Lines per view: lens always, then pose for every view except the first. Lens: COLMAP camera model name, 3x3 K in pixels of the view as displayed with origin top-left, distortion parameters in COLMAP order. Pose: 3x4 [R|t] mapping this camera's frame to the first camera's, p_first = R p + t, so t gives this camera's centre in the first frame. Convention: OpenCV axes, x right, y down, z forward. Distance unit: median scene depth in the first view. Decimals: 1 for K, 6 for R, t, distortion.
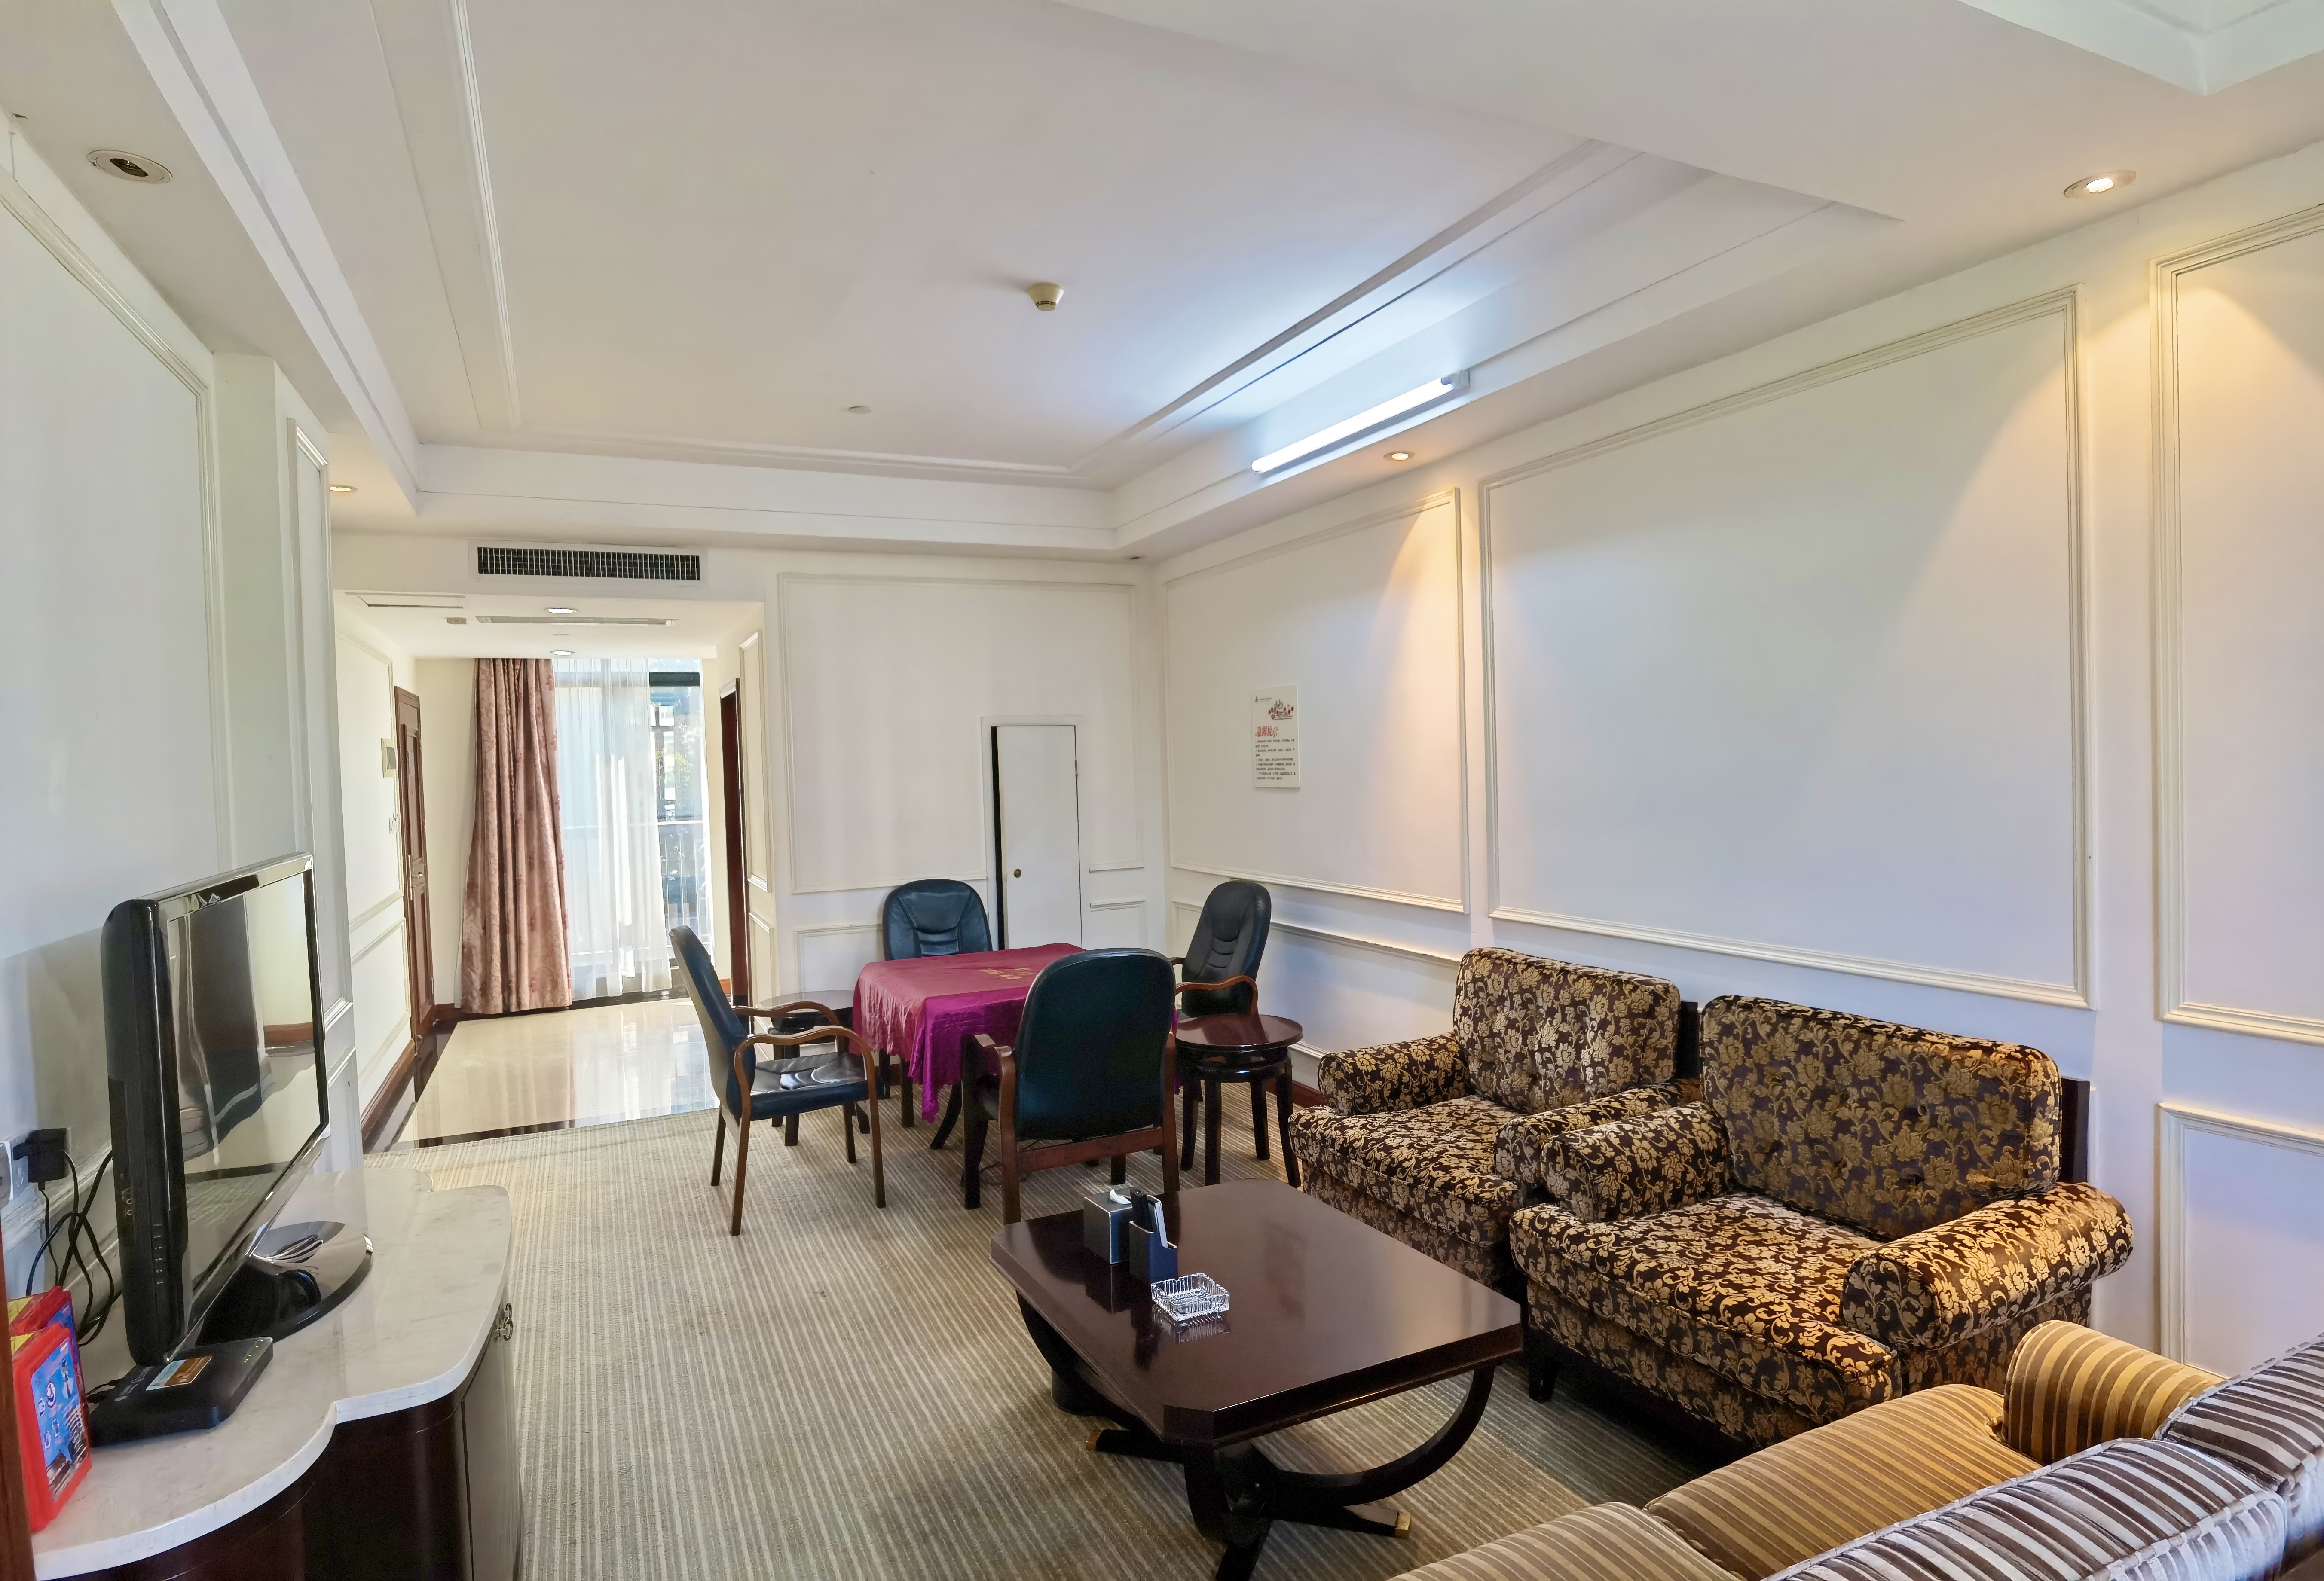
lens RADIAL K [[1224.5, 0, 1158.3], [0, 1224.5, 794.5], [0, 0, 1]] dist [-0.014661, -0.000097]
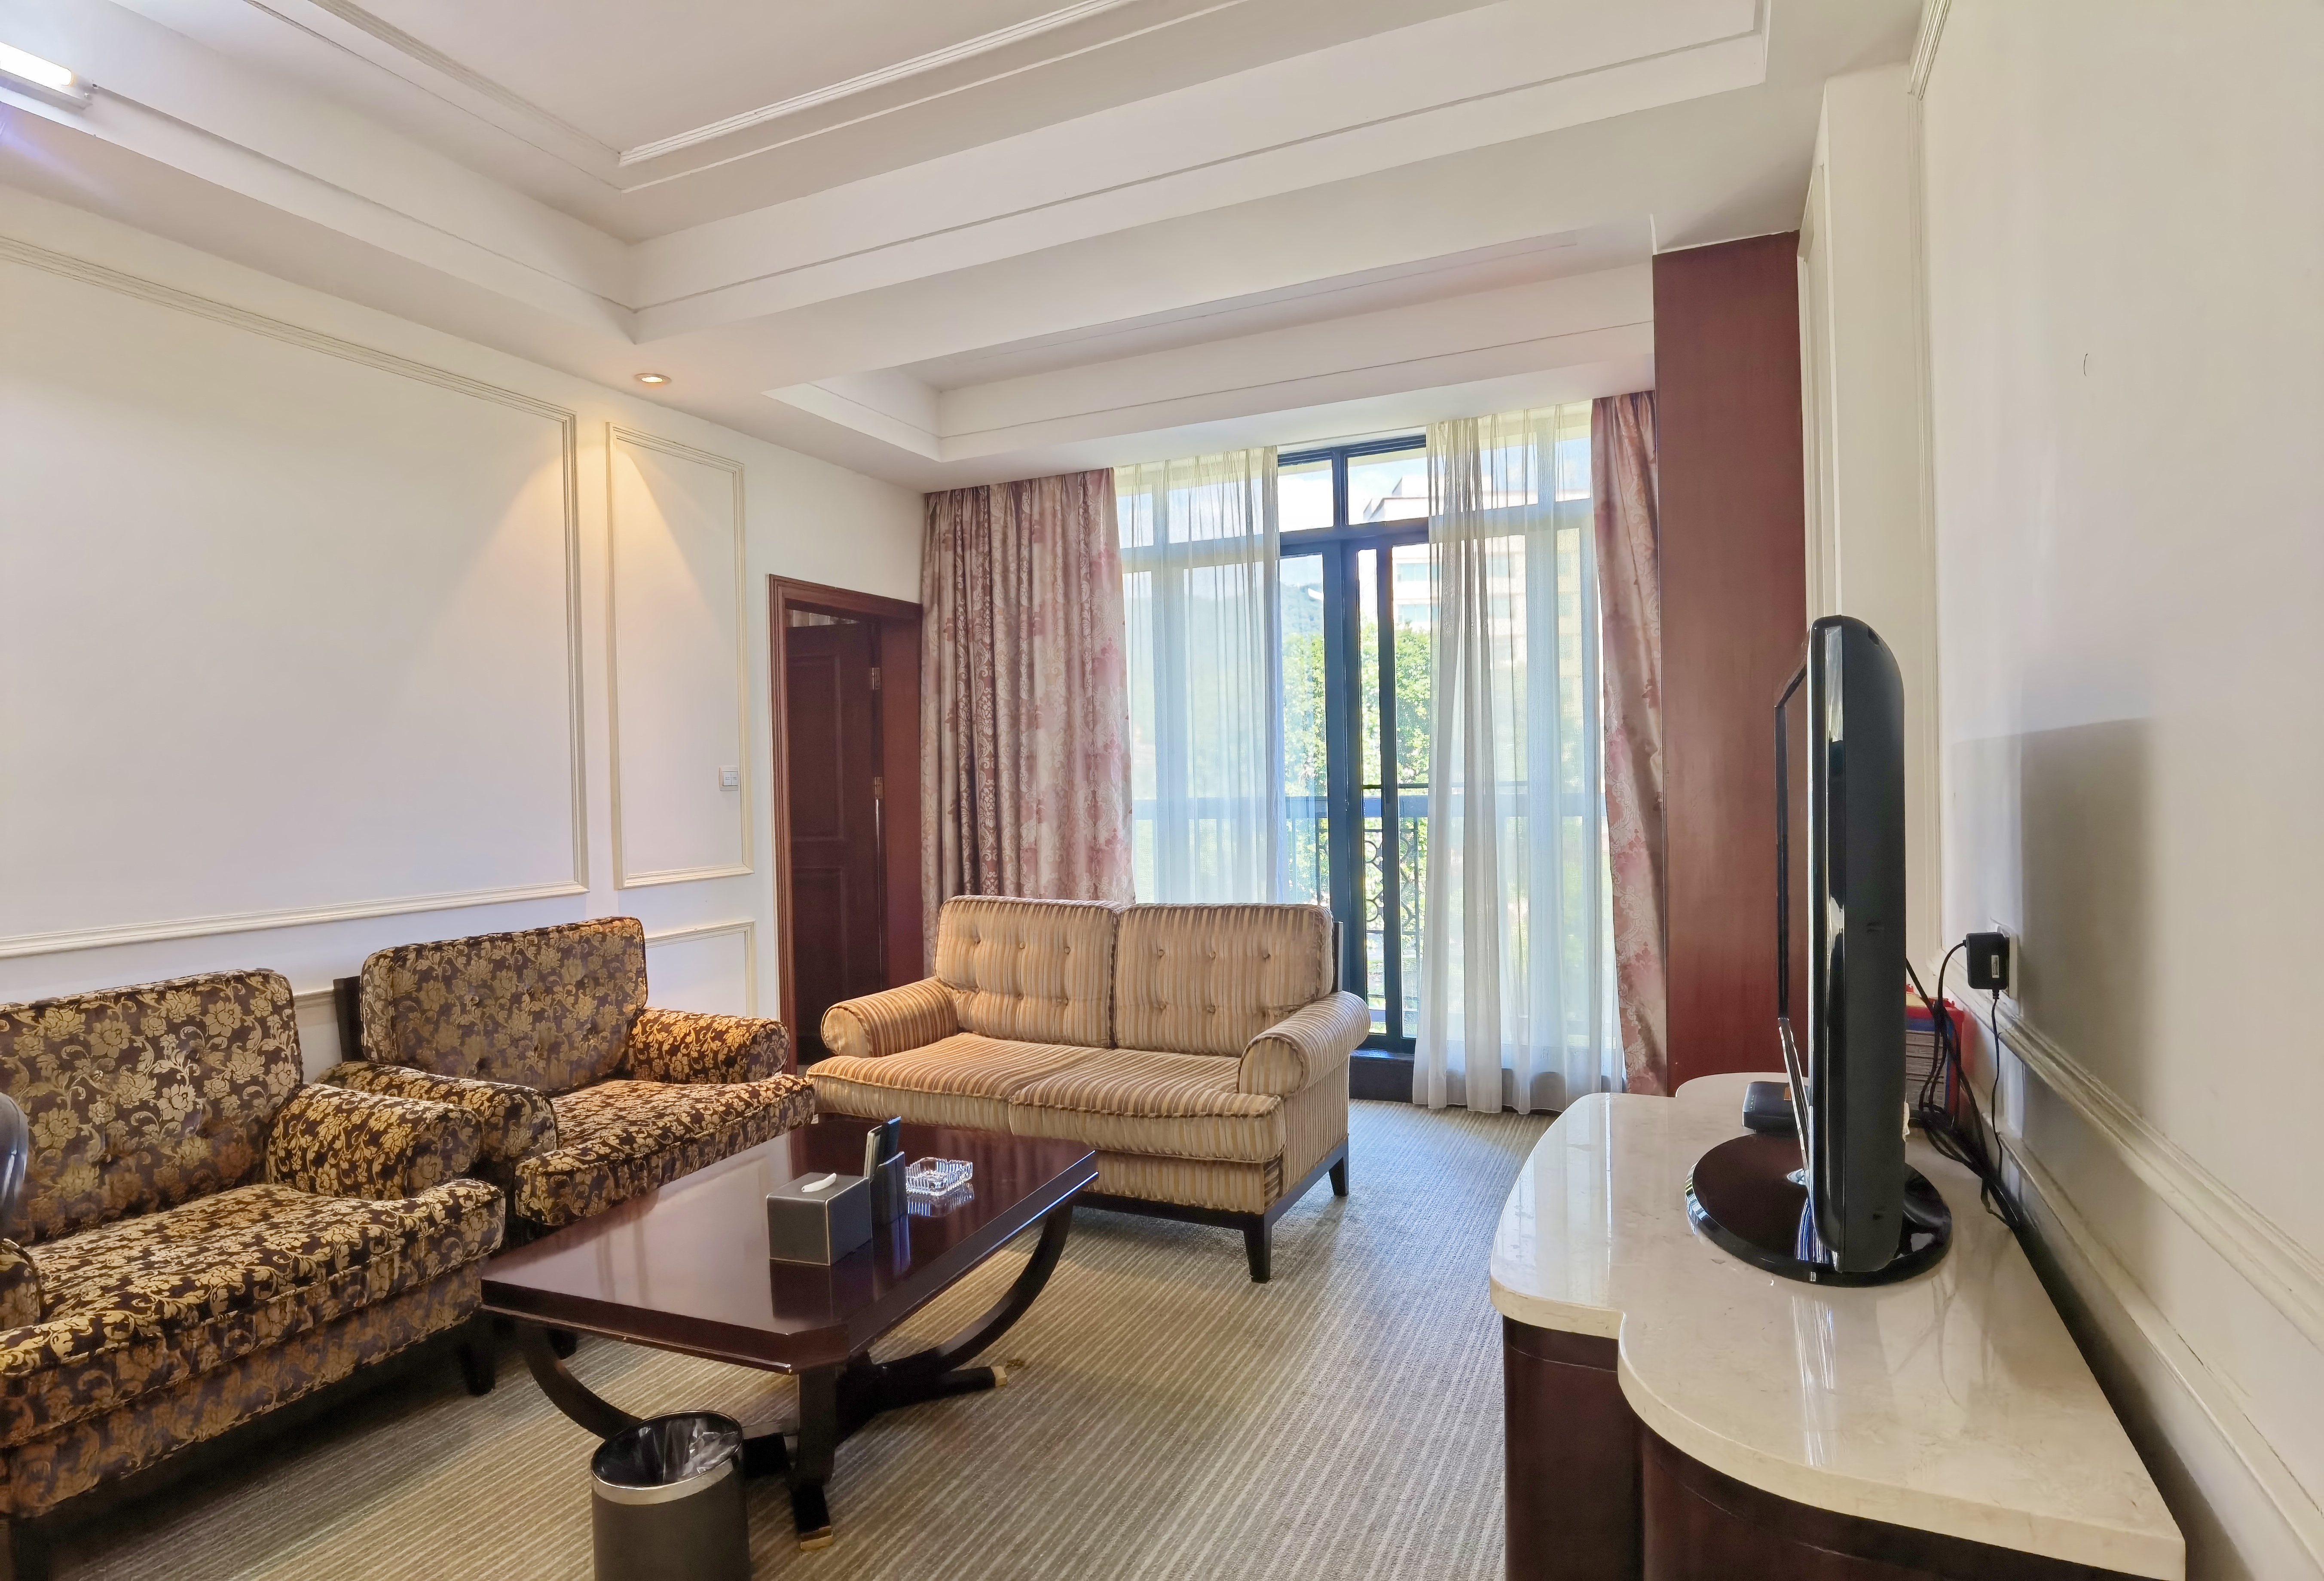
lens RADIAL K [[1224.5, 0, 1158.3], [0, 1224.5, 794.5], [0, 0, 1]] dist [-0.014661, -0.000097]
pose [[-0.643426, 0.040884, 0.764415, -0.727127], [0.070964, 0.997458, 0.006384, 0.083380], [-0.762212, 0.058354, -0.644692, 1.226464]]
